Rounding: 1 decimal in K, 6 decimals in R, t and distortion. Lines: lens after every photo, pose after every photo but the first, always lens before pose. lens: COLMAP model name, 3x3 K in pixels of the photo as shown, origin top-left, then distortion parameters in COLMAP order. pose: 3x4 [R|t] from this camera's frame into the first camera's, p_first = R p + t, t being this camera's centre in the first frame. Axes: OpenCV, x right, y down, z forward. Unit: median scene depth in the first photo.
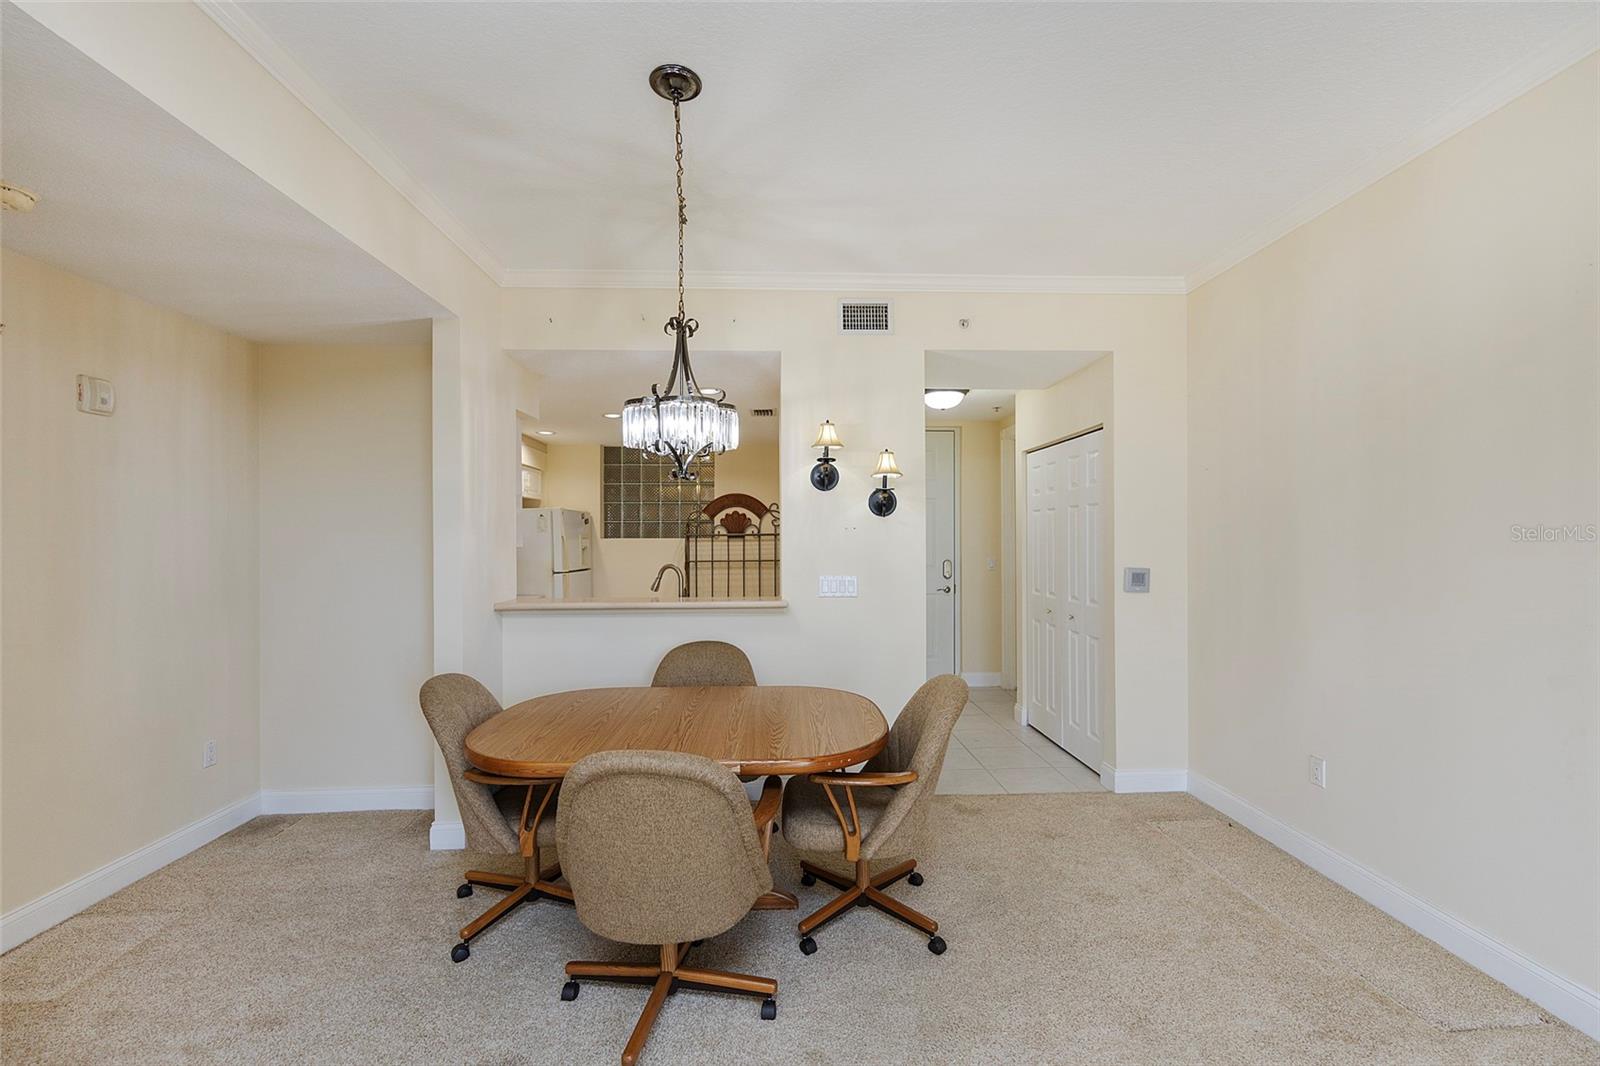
lens RADIAL K [[666.8, 0, 801.4], [0, 666.8, 538.7], [0, 0, 1]] dist [-0.000403, 0.000047]
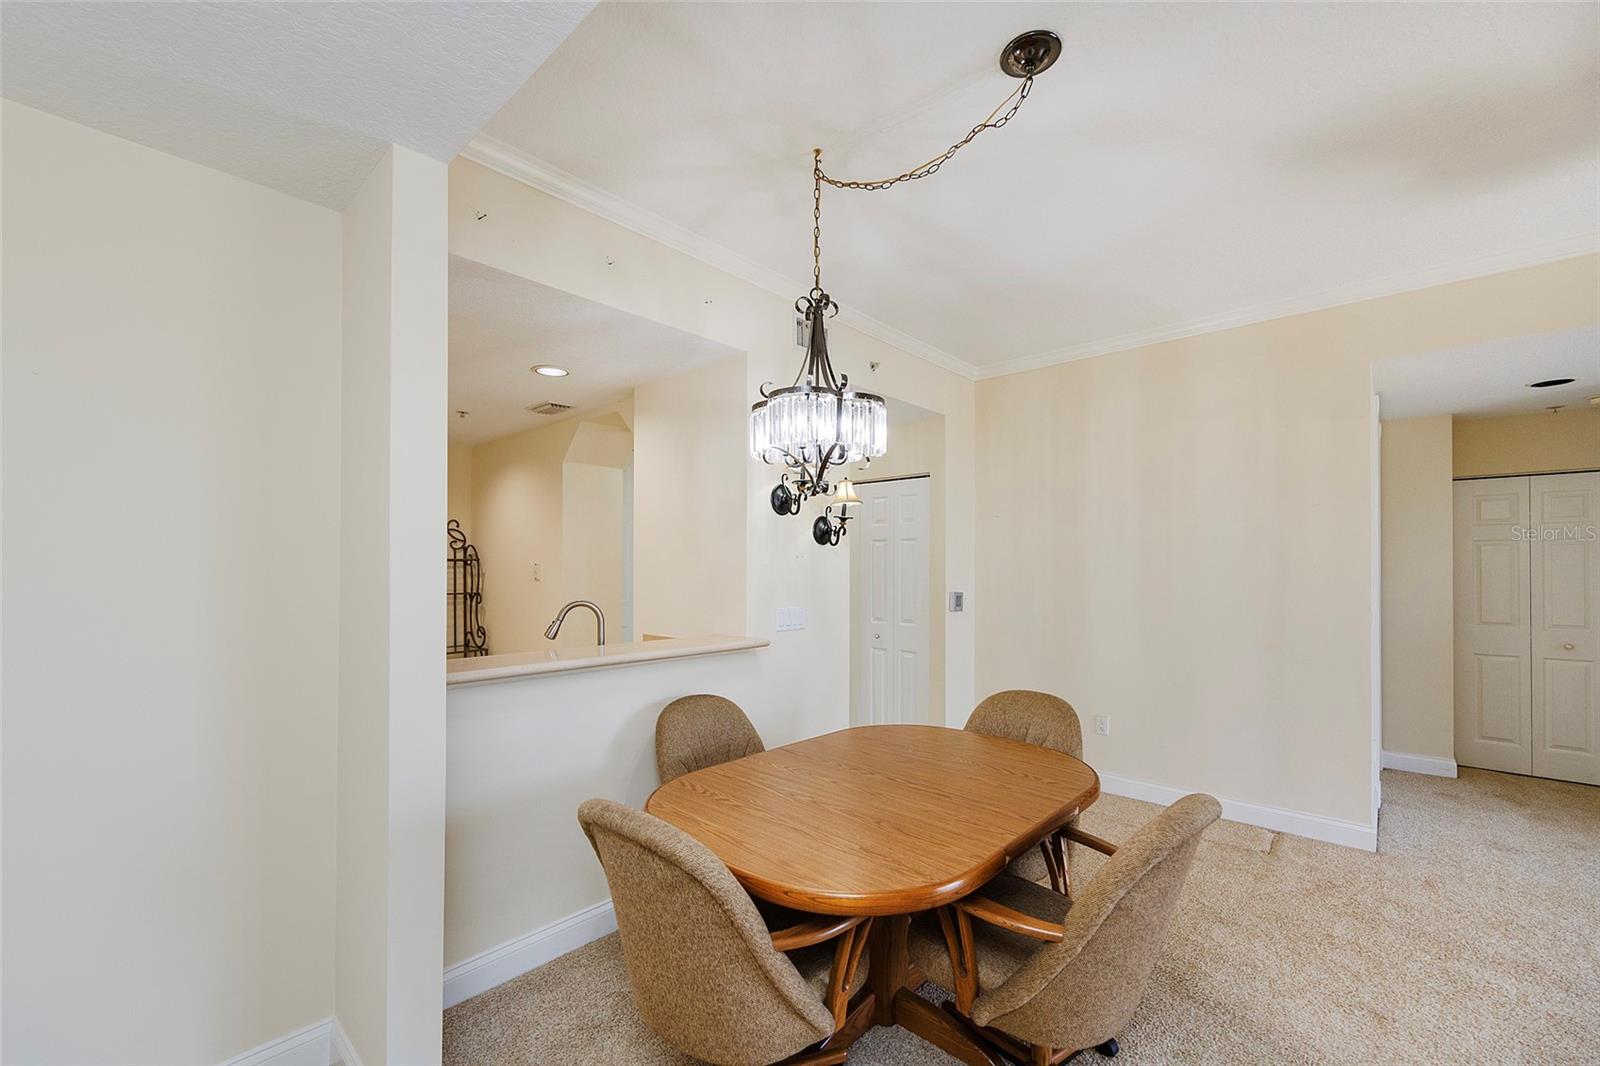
lens RADIAL K [[654.6, 0, 798.6], [0, 654.6, 558.3], [0, 0, 1]] dist [-0.000846, -0.000065]
pose [[0.706762, 0.015047, 0.707292, -0.583550], [-0.006293, 0.999868, -0.014983, 0.001185], [-0.707424, 0.006138, 0.706763, 0.346960]]
